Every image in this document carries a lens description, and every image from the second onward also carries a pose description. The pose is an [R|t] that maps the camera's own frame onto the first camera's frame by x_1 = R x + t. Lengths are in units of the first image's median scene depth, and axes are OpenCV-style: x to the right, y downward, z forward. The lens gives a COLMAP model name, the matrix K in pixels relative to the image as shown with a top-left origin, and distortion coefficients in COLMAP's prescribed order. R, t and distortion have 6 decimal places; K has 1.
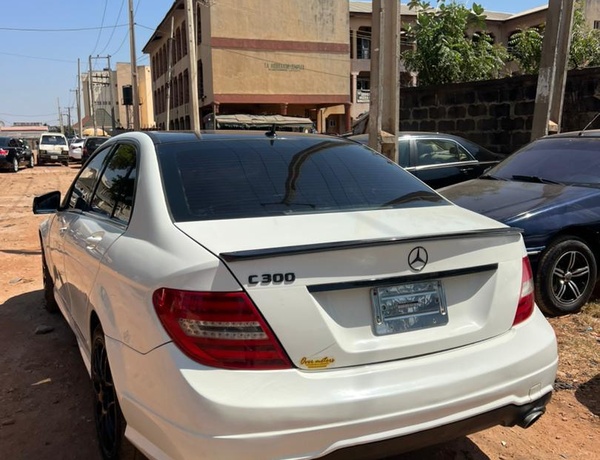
lens RADIAL K [[583.7, 0, 300.0], [0, 583.7, 230.0], [0, 0, 1]] dist [0.004688, -0.000498]
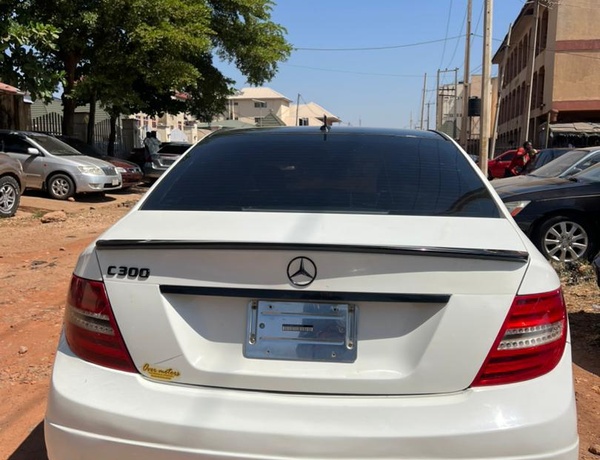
lens RADIAL K [[583.7, 0, 300.0], [0, 583.7, 230.0], [0, 0, 1]] dist [0.004688, -0.000498]
pose [[0.855730, 0.078155, -0.511487, 0.645640], [-0.086720, 0.996207, 0.007135, -0.013498], [0.510104, 0.038251, 0.859262, 0.334196]]
